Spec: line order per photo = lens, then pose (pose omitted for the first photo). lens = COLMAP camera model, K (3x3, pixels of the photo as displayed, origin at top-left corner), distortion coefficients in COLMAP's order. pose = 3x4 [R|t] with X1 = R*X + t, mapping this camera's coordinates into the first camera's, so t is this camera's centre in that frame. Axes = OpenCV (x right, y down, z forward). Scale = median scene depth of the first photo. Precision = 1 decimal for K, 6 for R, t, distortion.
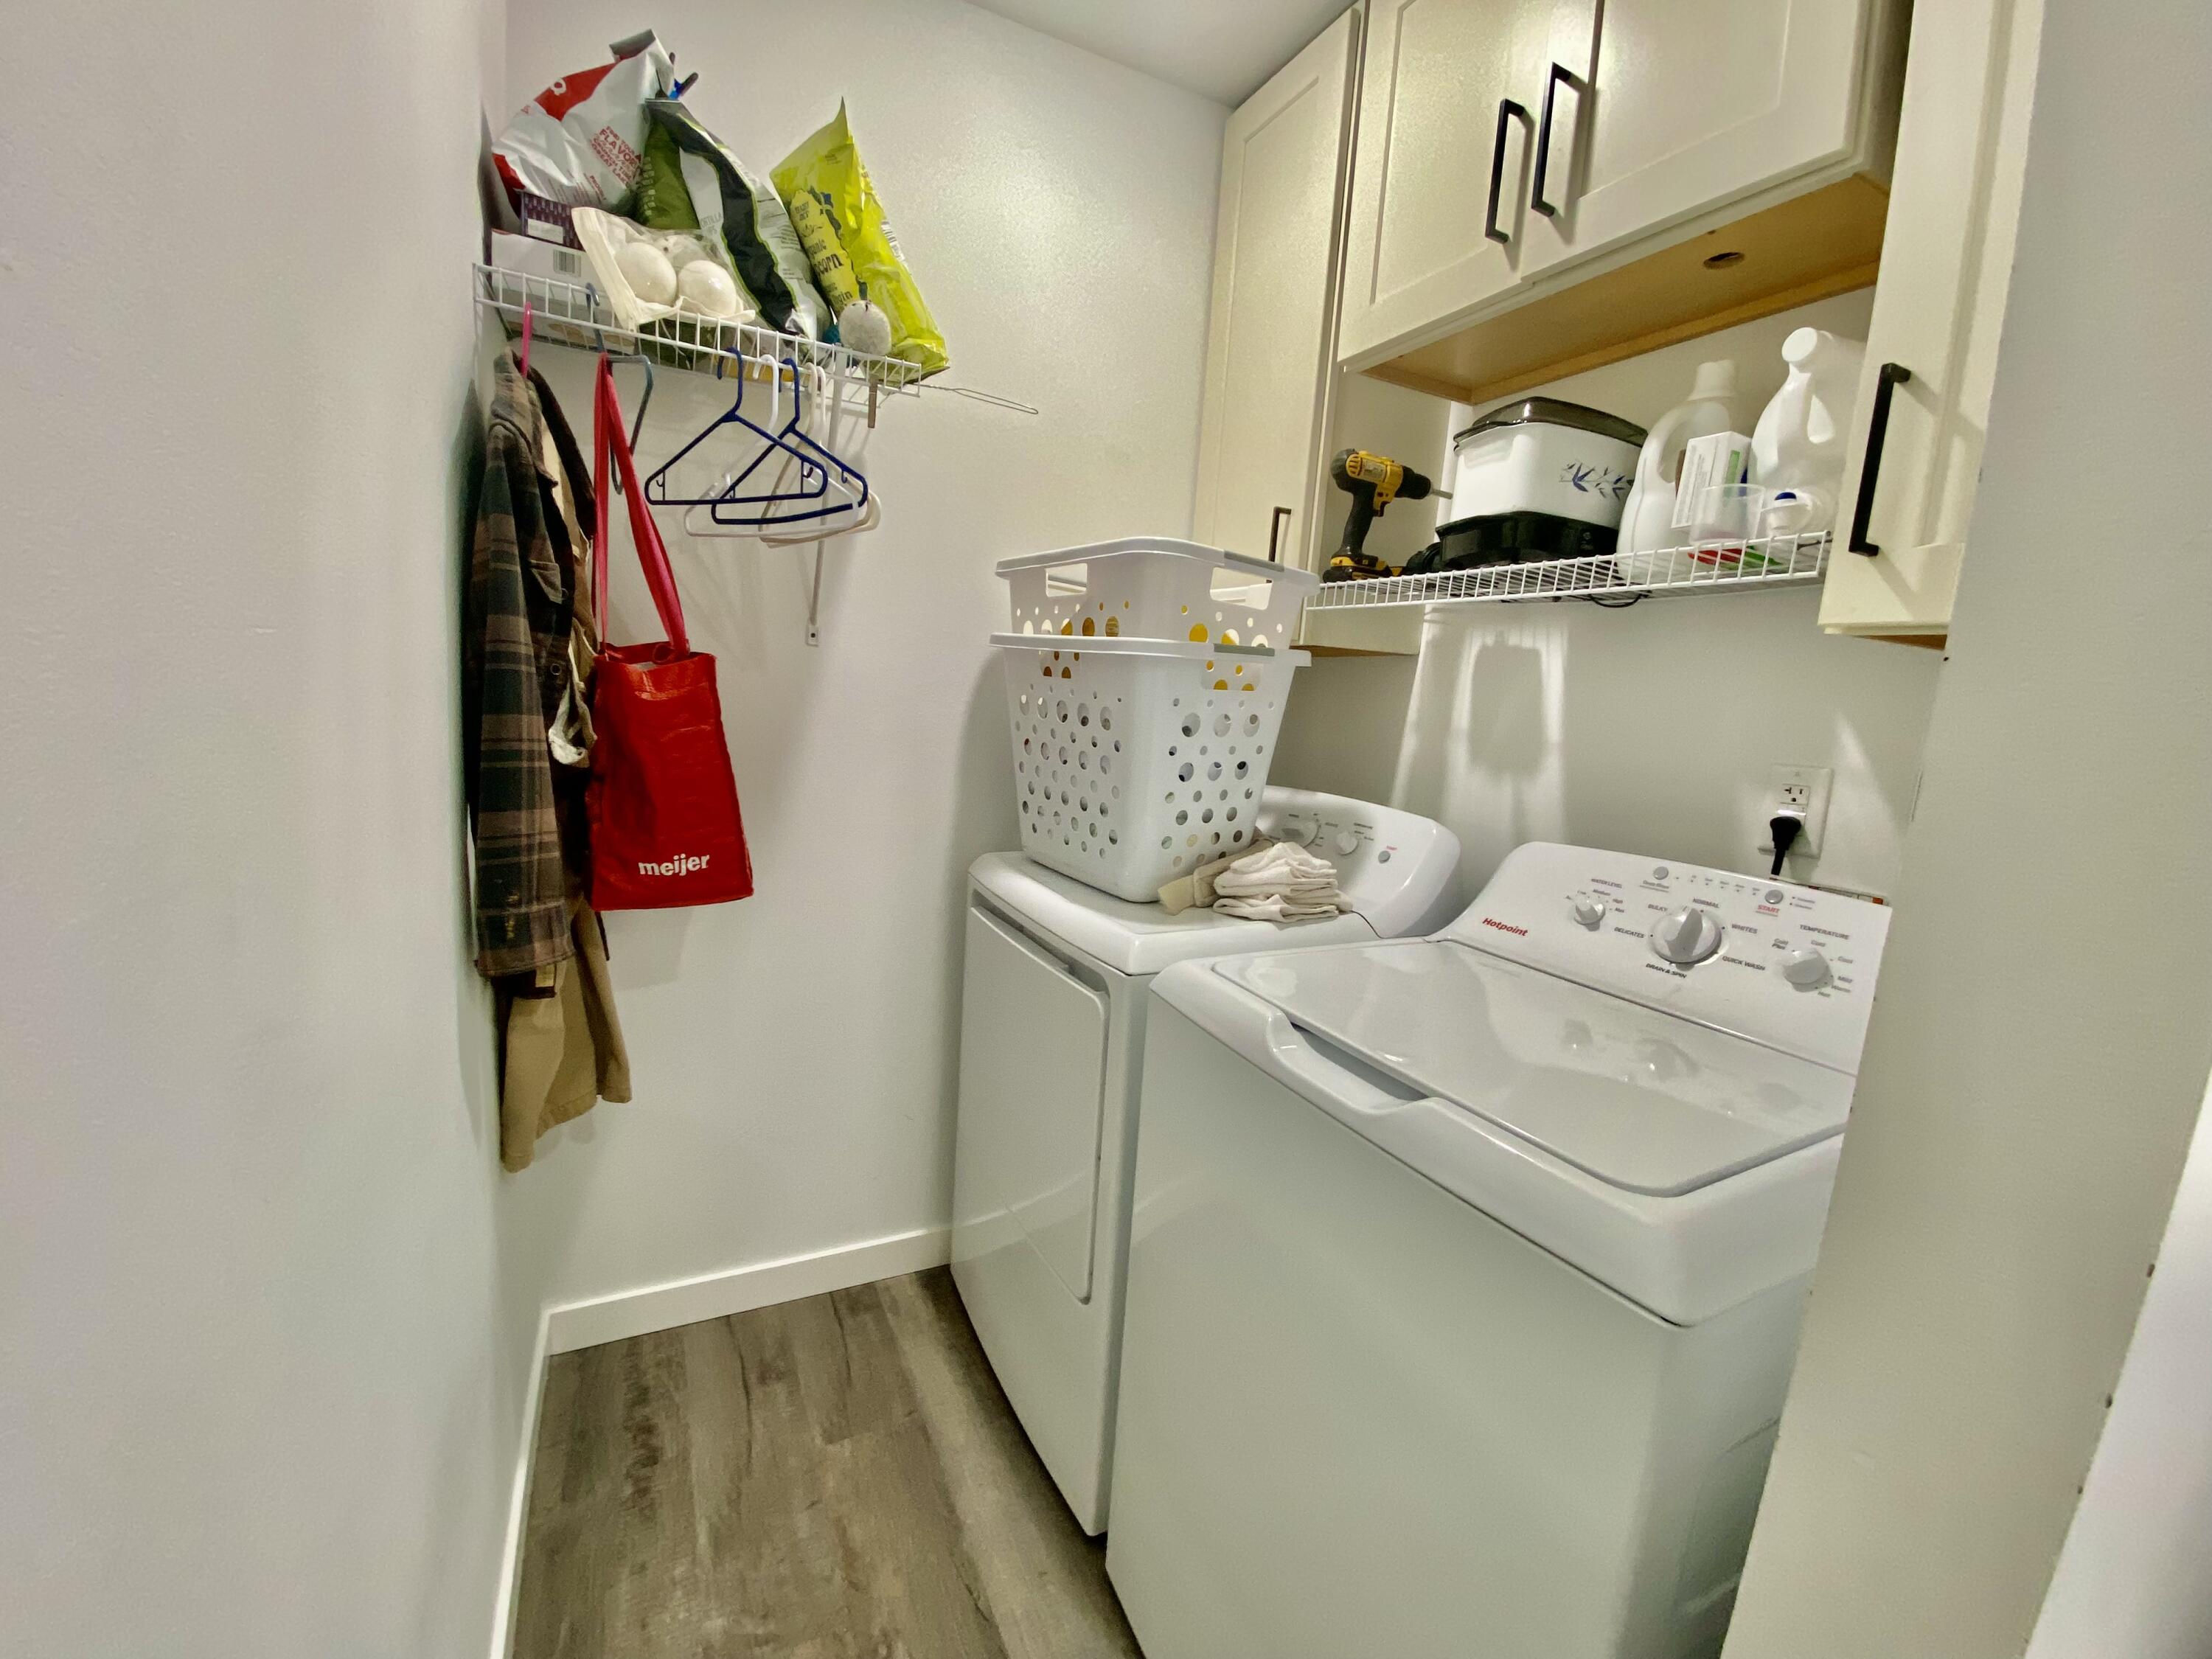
lens RADIAL K [[889.8, 0, 1096.0], [0, 889.8, 826.7], [0, 0, 1]] dist [0.036984, -0.028481]
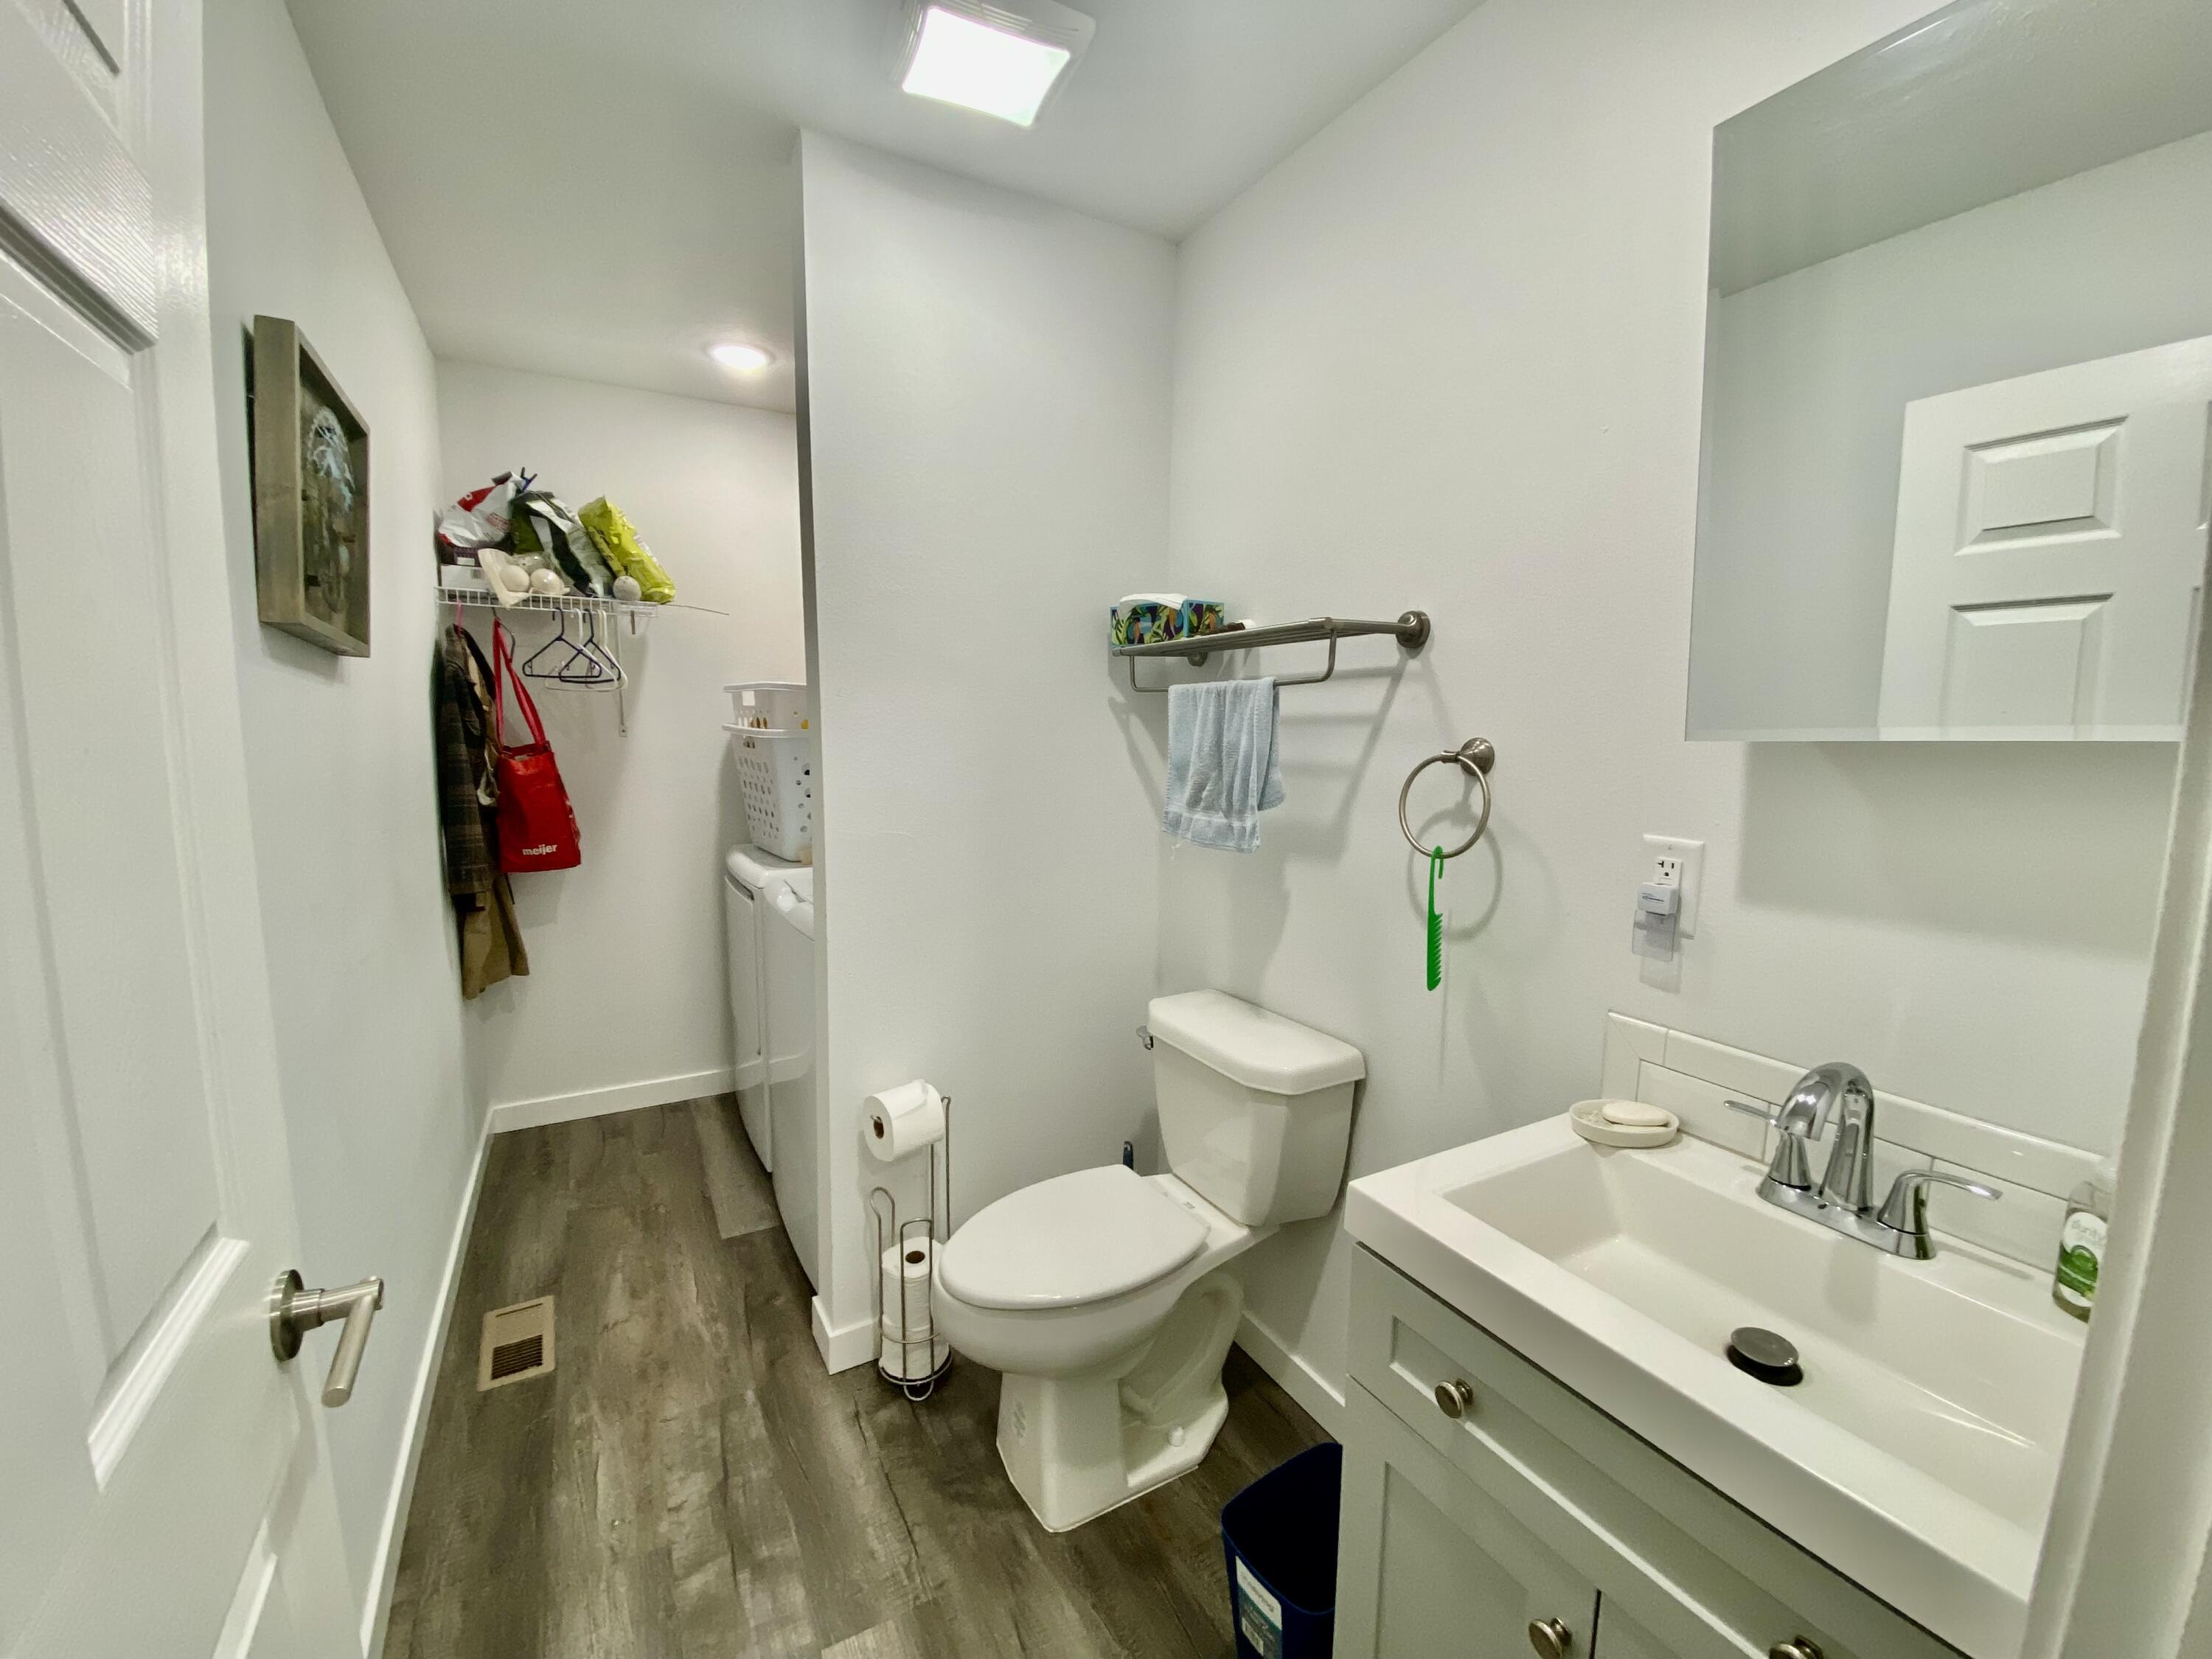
lens RADIAL K [[935.3, 0, 1106.0], [0, 935.3, 829.5], [0, 0, 1]] dist [0.013592, -0.000168]
pose [[0.997810, -0.058327, 0.031187, 0.795842], [0.059180, 0.997878, -0.027165, 0.132399], [-0.029536, 0.028951, 0.999144, -1.259200]]
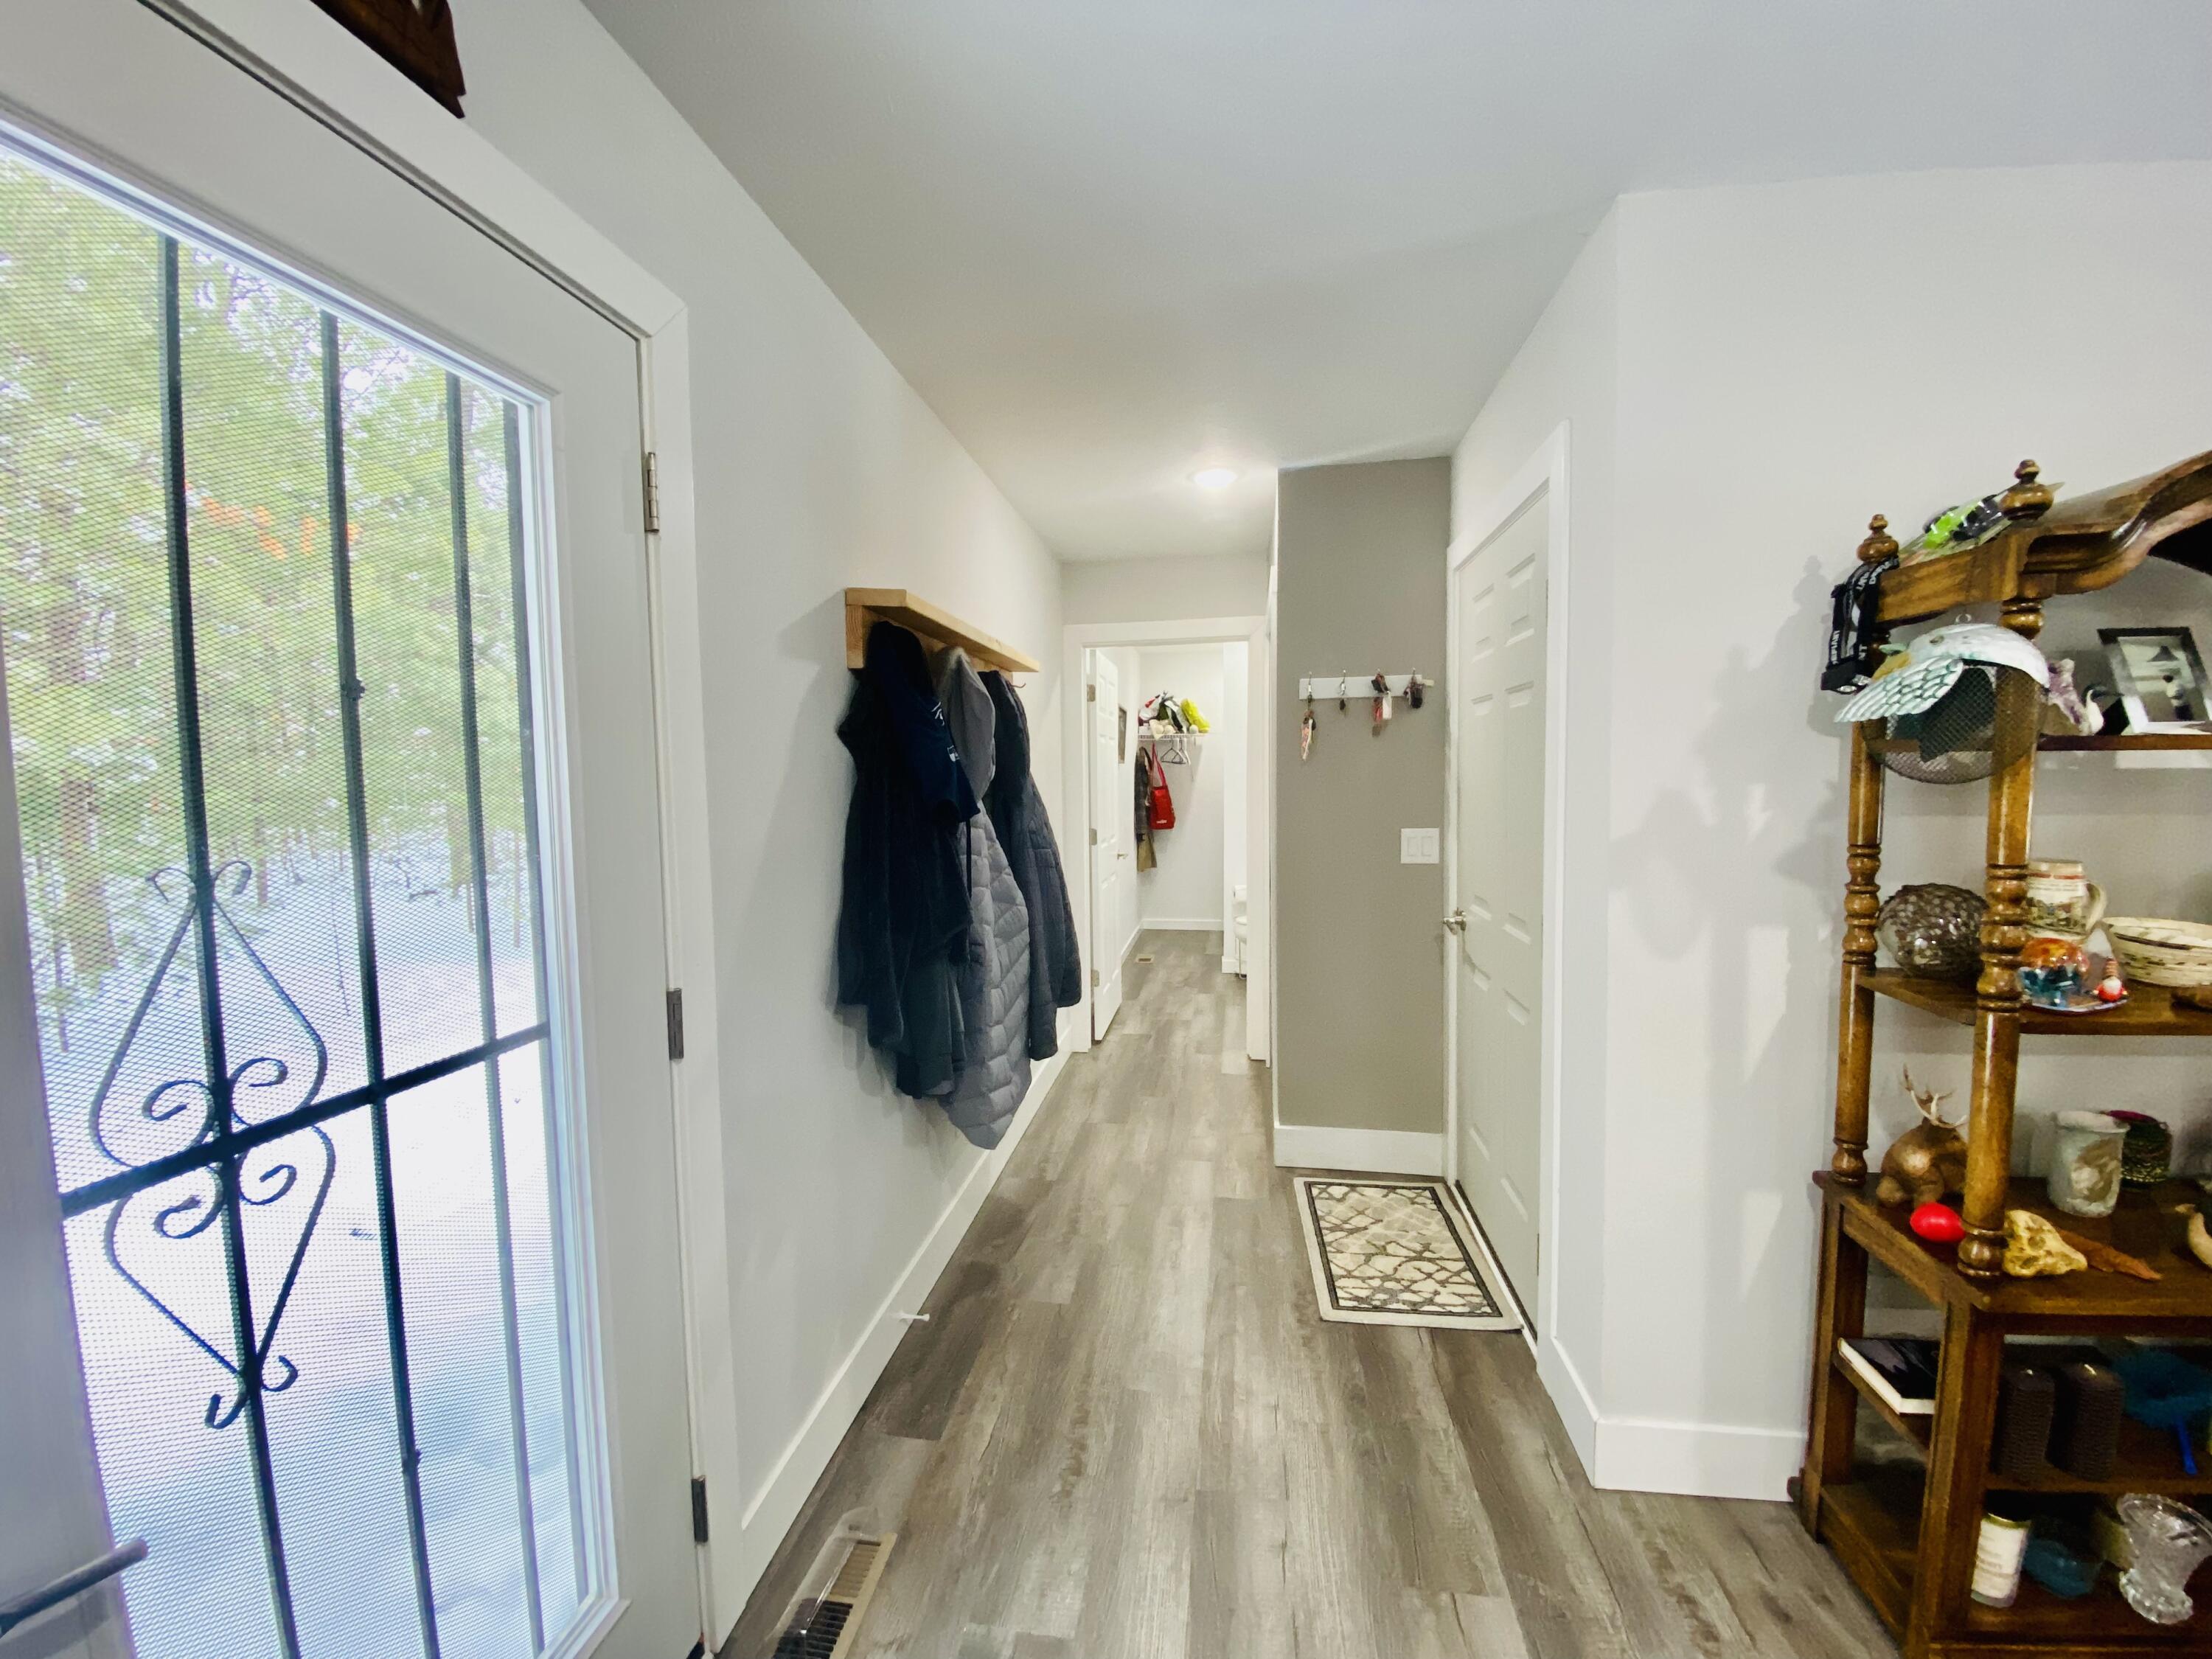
lens RADIAL K [[889.8, 0, 1096.0], [0, 889.8, 826.7], [0, 0, 1]] dist [0.036984, -0.028481]
pose [[0.817231, -0.040553, -0.574882, 2.645511], [-0.022520, 0.994512, -0.102168, 0.701840], [0.575870, 0.096441, 0.811833, -4.179360]]
